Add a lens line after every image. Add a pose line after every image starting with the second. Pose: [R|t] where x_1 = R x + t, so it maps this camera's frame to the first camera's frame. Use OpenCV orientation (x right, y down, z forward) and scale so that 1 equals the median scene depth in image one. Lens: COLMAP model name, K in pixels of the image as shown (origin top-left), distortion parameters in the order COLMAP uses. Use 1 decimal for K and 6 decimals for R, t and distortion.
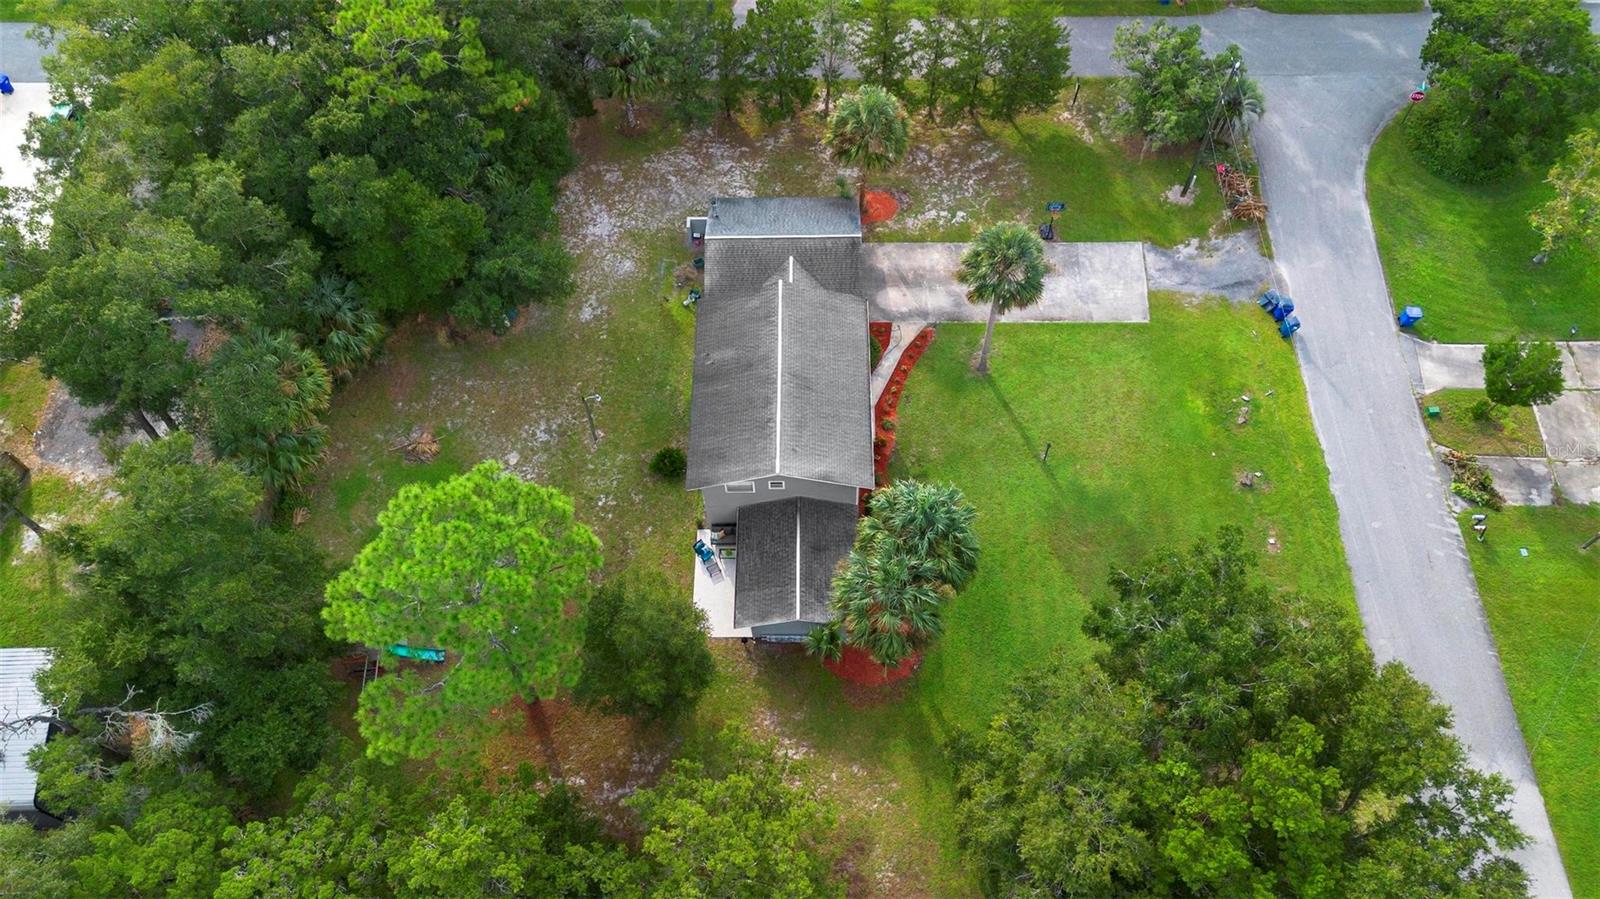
lens RADIAL K [[1150.0, 0, 806.2], [0, 1150.0, 450.8], [0, 0, 1]] dist [0.049845, -0.050723]
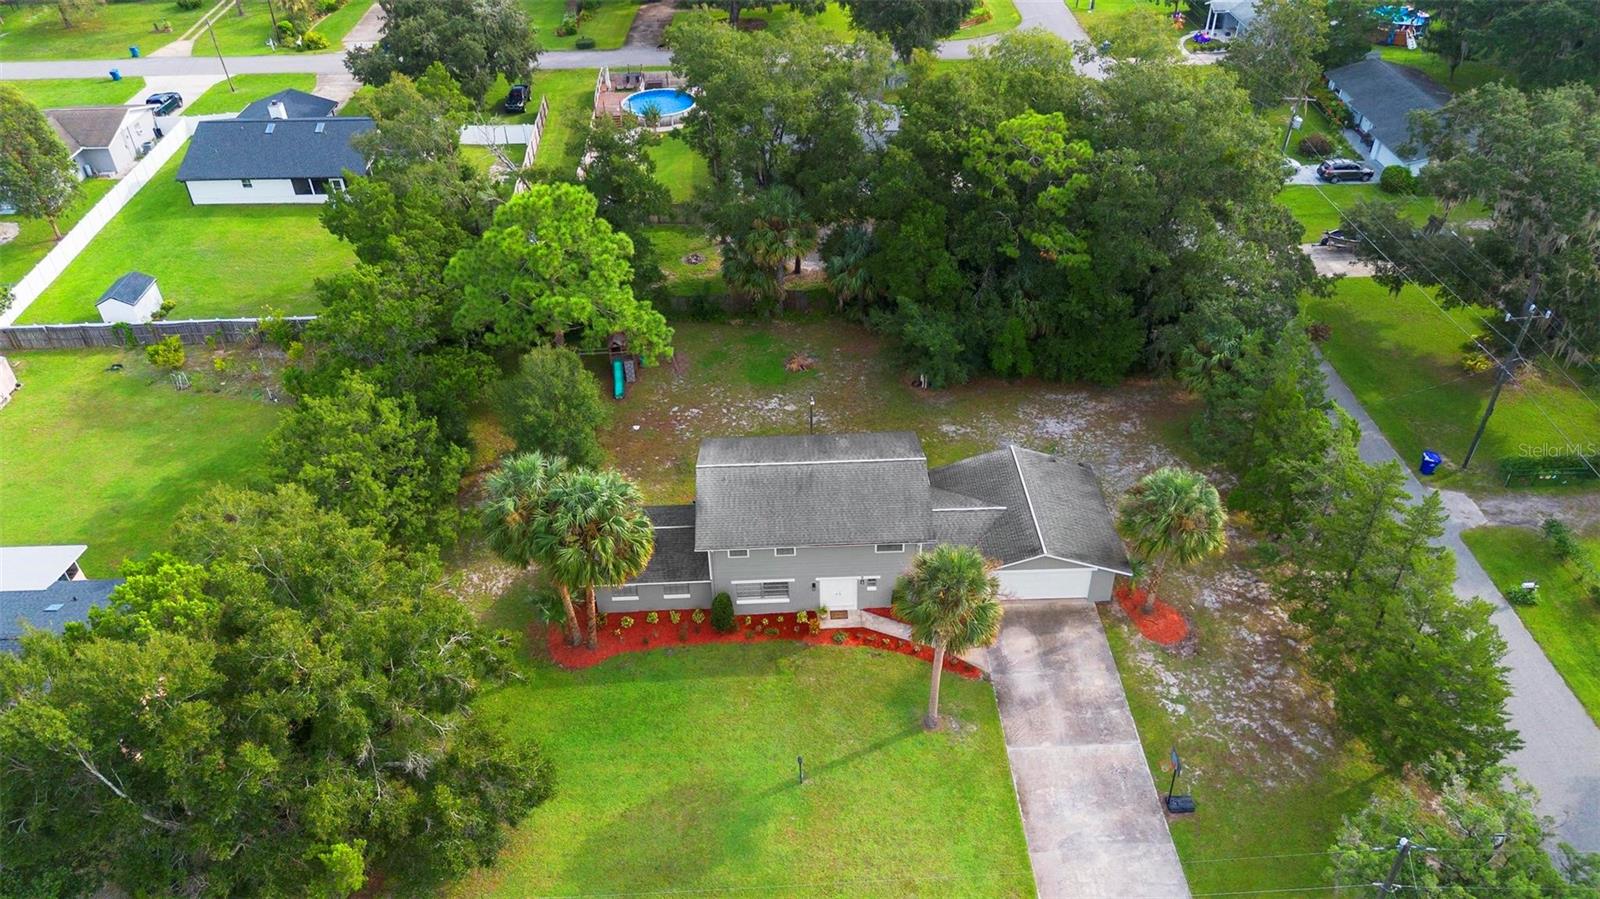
lens RADIAL K [[1150.0, 0, 799.8], [0, 1150.0, 443.2], [0, 0, 1]] dist [0.049845, -0.050723]
pose [[0.028975, 0.604119, -0.796367, 0.662684], [-0.844772, 0.440689, 0.303568, -0.320956], [0.534341, 0.663952, 0.523112, 0.384312]]
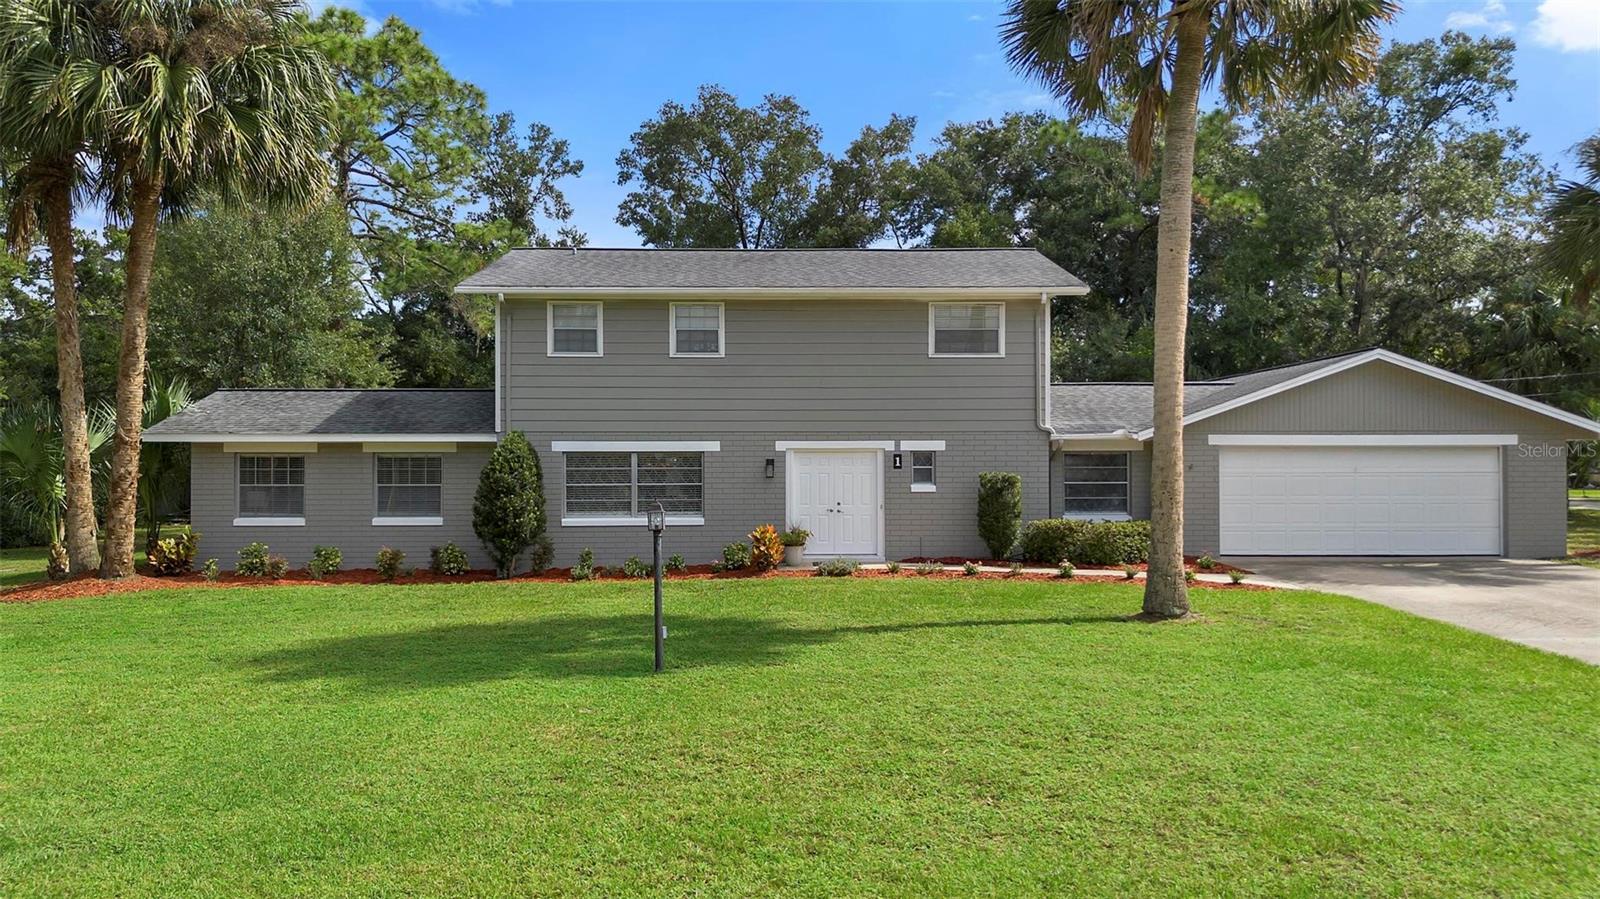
lens RADIAL K [[1150.0, 0, 796.3], [0, 1150.0, 444.8], [0, 0, 1]] dist [0.049845, -0.050723]
pose [[0.017655, 0.022593, -0.999589, 0.356036], [-0.850731, 0.525592, -0.003146, -0.031618], [0.525305, 0.850437, 0.028499, 0.900338]]
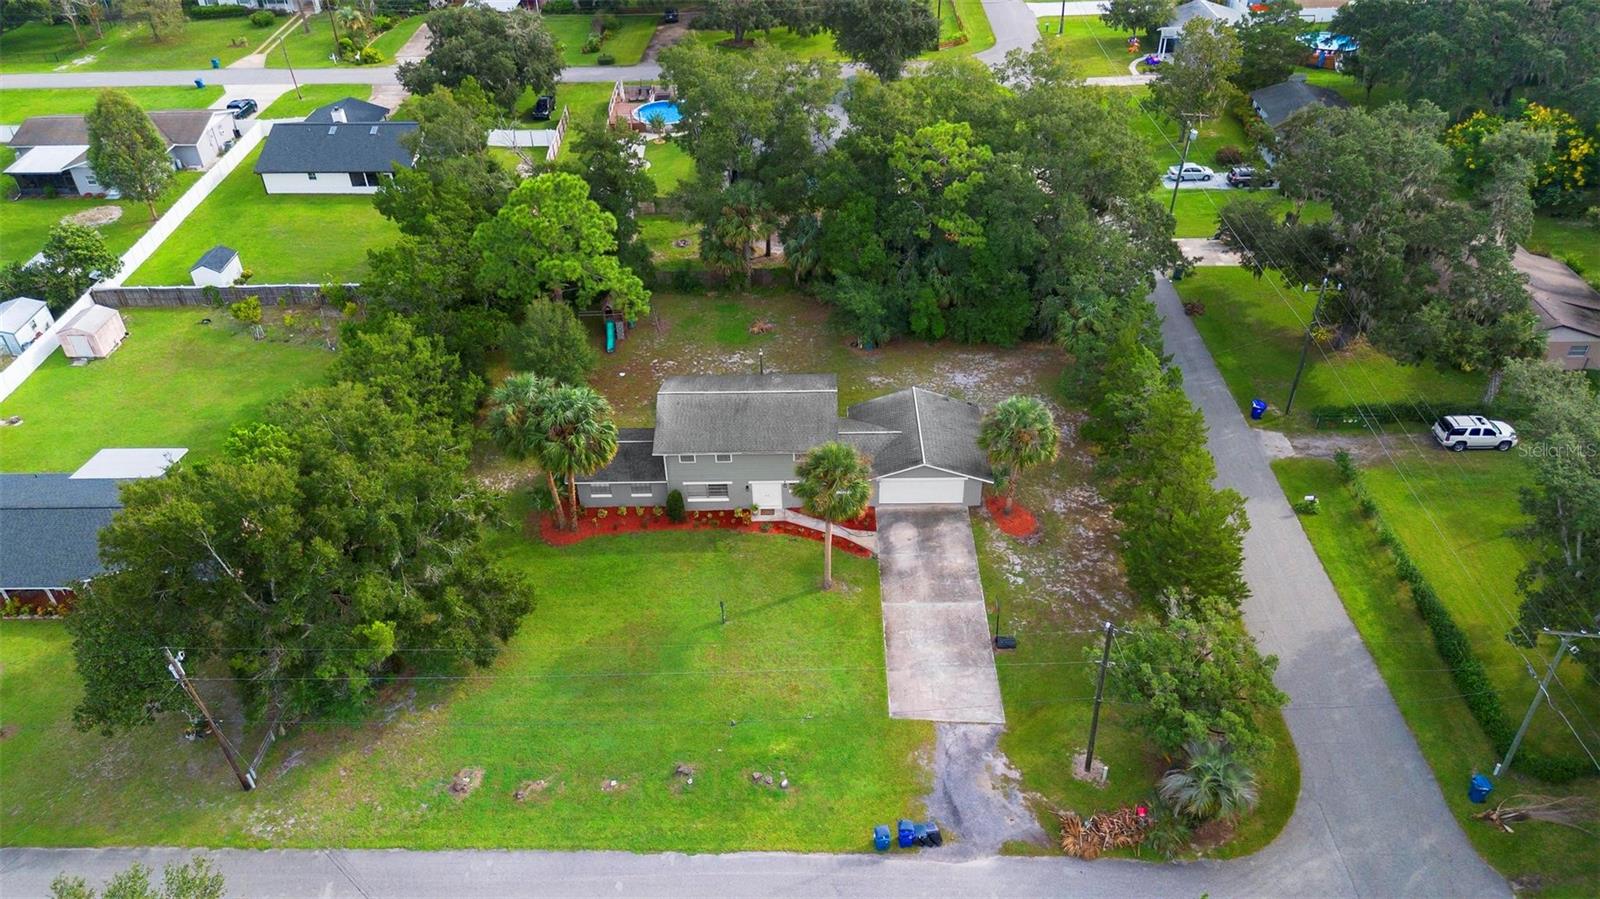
lens RADIAL K [[1150.0, 0, 801.6], [0, 1150.0, 445.0], [0, 0, 1]] dist [0.049845, -0.050723]
pose [[-0.008830, 0.596369, -0.802662, 0.904572], [-0.843504, 0.426661, 0.326284, -0.443858], [0.537050, 0.679929, 0.499272, 0.360628]]
